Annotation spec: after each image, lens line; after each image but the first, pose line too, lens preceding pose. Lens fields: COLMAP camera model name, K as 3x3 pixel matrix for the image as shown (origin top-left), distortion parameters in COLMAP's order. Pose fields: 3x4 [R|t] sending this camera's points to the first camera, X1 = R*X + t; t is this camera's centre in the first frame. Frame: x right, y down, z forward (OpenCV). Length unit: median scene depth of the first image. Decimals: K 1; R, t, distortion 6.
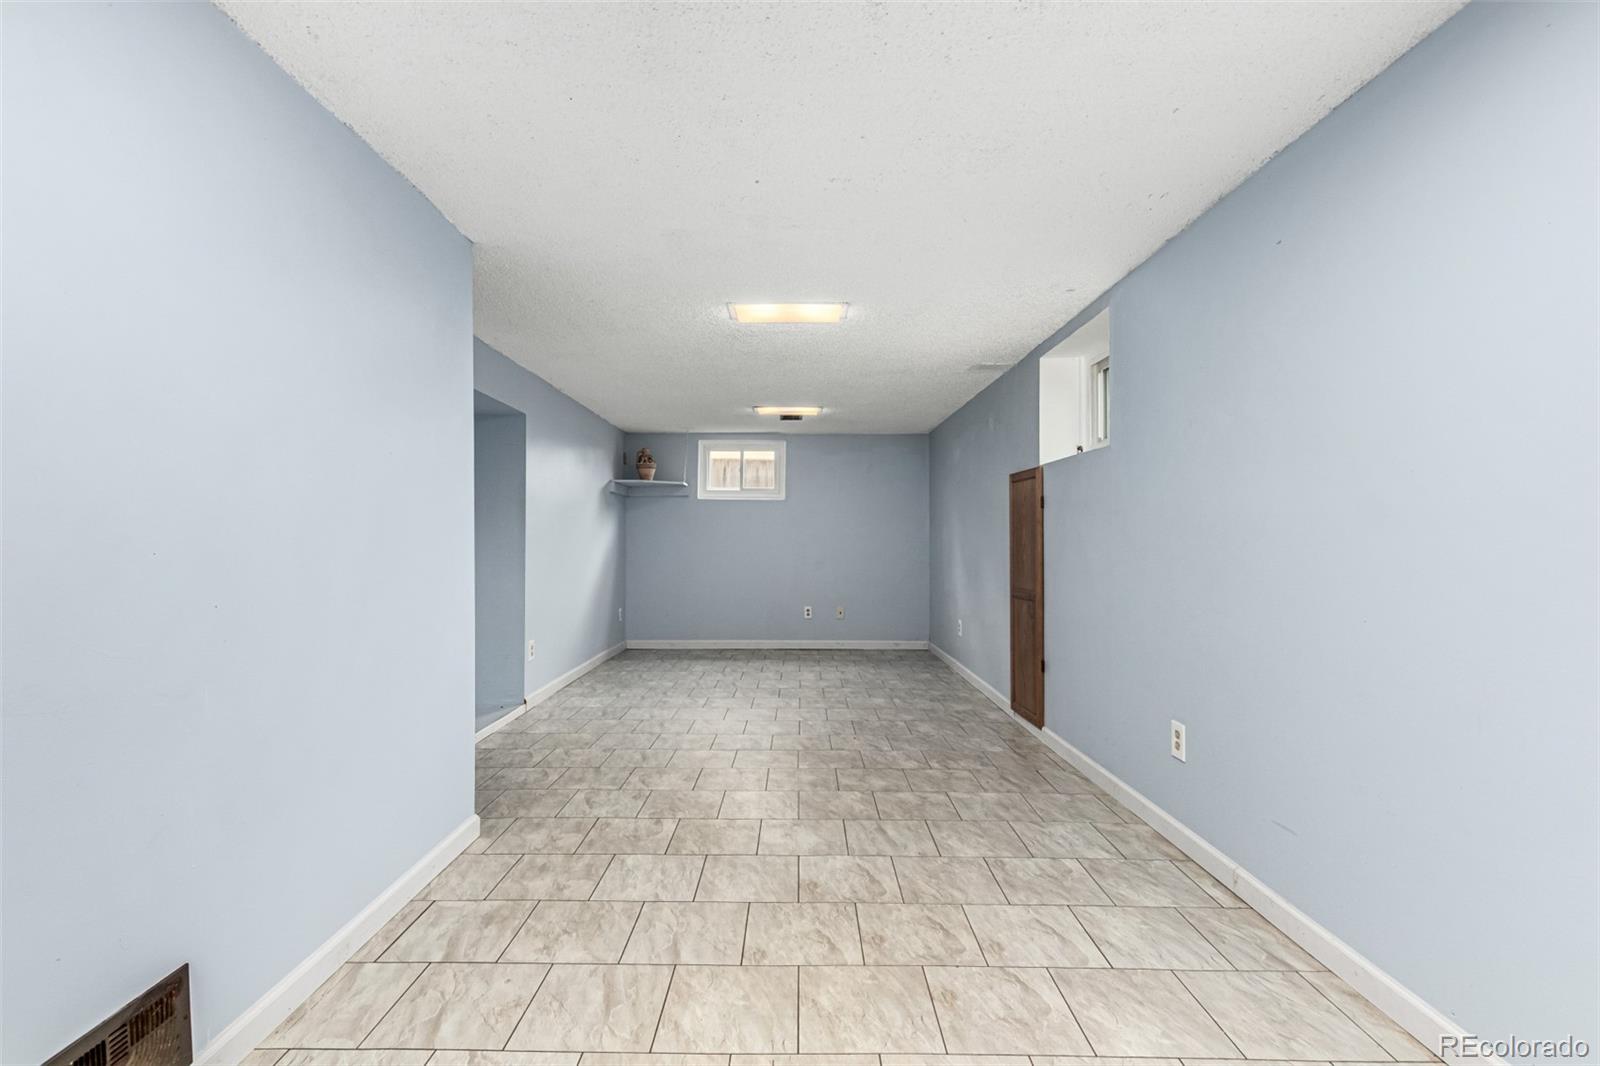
lens RADIAL K [[728.9, 0, 798.5], [0, 728.9, 537.1], [0, 0, 1]] dist [-0.000714, -0.001770]
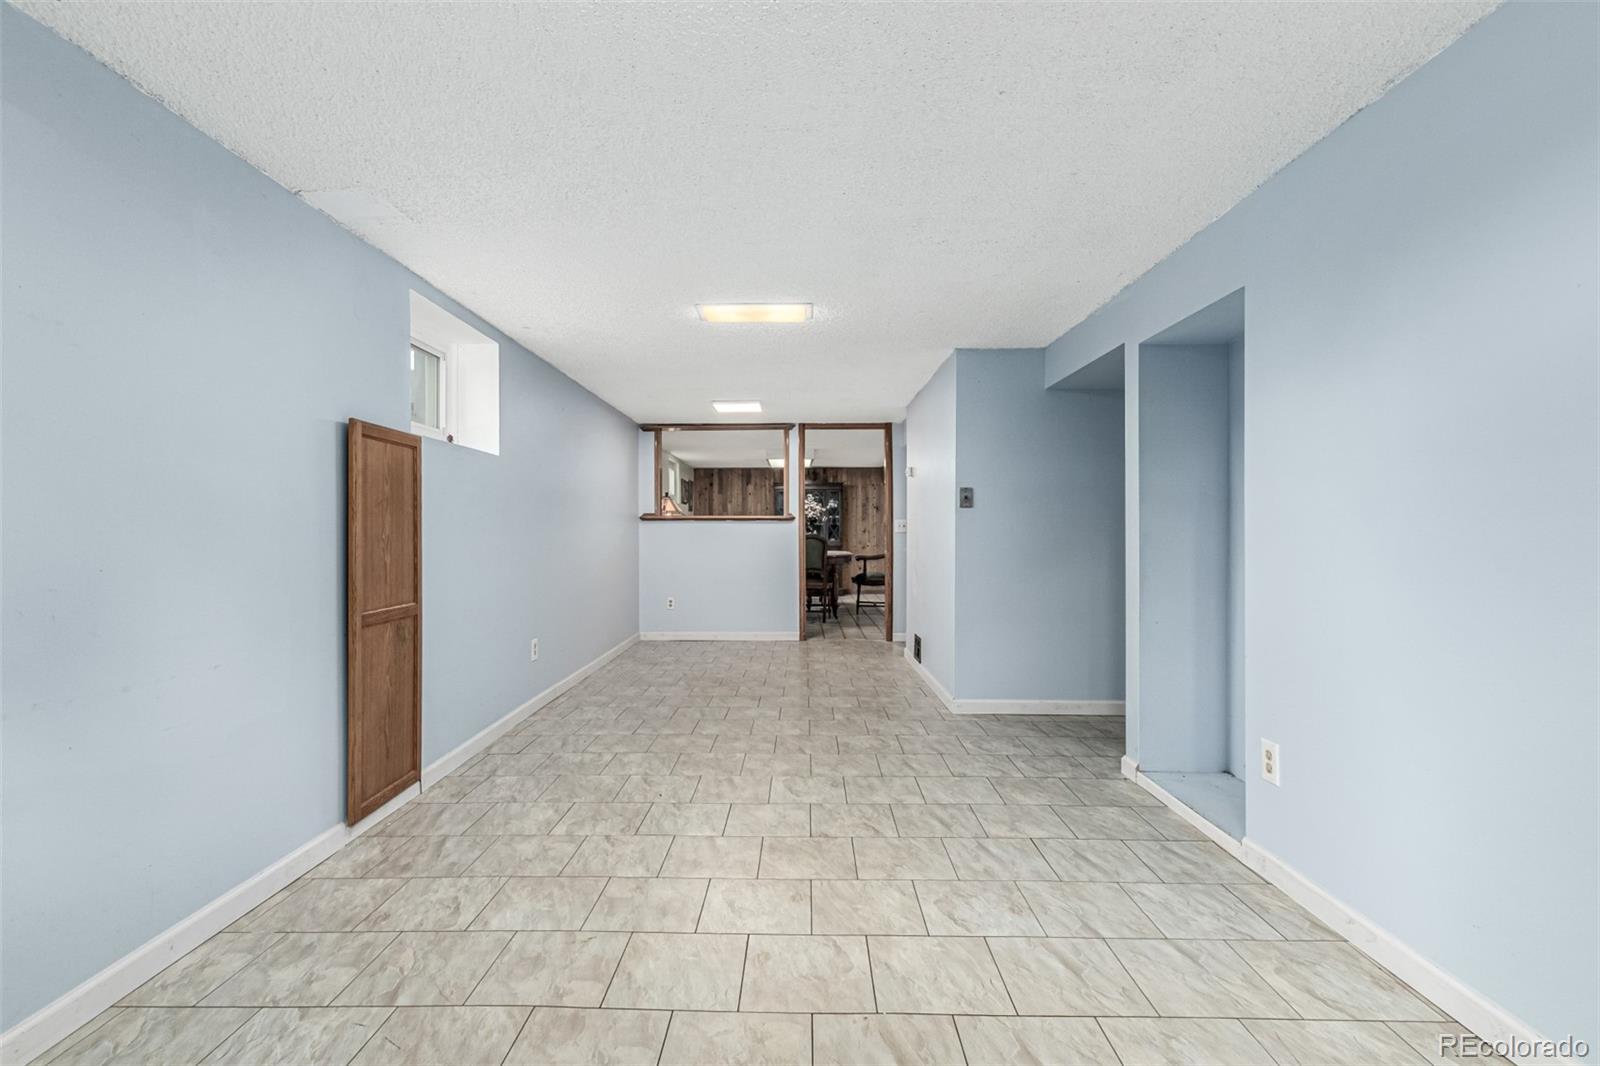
lens RADIAL K [[728.9, 0, 803.5], [0, 728.9, 534.6], [0, 0, 1]] dist [-0.000714, -0.001770]
pose [[-0.999994, 0.003370, -0.001257, -0.078984], [0.003368, 0.999993, 0.001604, 0.006603], [0.001262, 0.001600, -0.999998, 1.944640]]
